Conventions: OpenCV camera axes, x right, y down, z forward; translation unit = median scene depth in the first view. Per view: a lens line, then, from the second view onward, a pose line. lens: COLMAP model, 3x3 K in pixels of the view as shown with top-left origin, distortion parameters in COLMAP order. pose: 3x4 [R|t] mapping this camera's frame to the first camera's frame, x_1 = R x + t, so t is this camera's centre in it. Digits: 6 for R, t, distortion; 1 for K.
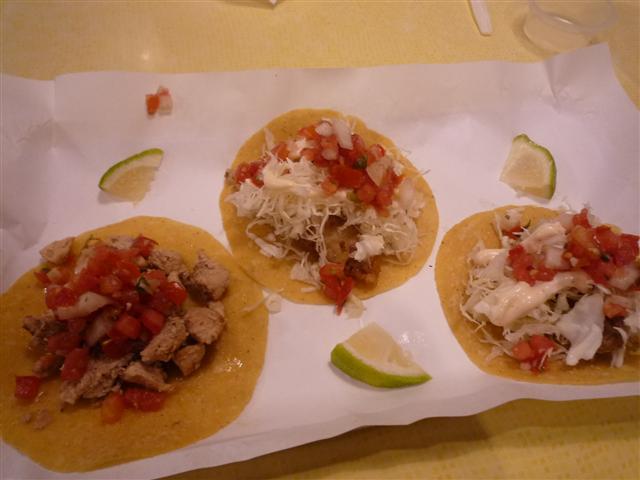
lens RADIAL K [[494.7, 0, 320.0], [0, 494.7, 240.0], [0, 0, 1]] dist [-0.005305, -0.002080]
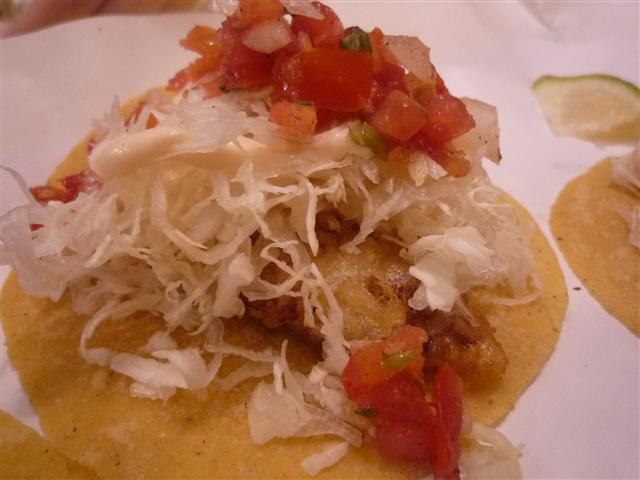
lens RADIAL K [[494.7, 0, 320.0], [0, 494.7, 240.0], [0, 0, 1]] dist [-0.005305, -0.002080]
pose [[0.933246, -0.260610, 0.247253, -0.065222], [0.324904, 0.905959, -0.271434, 0.061016], [-0.153263, 0.333648, 0.930156, 0.677452]]
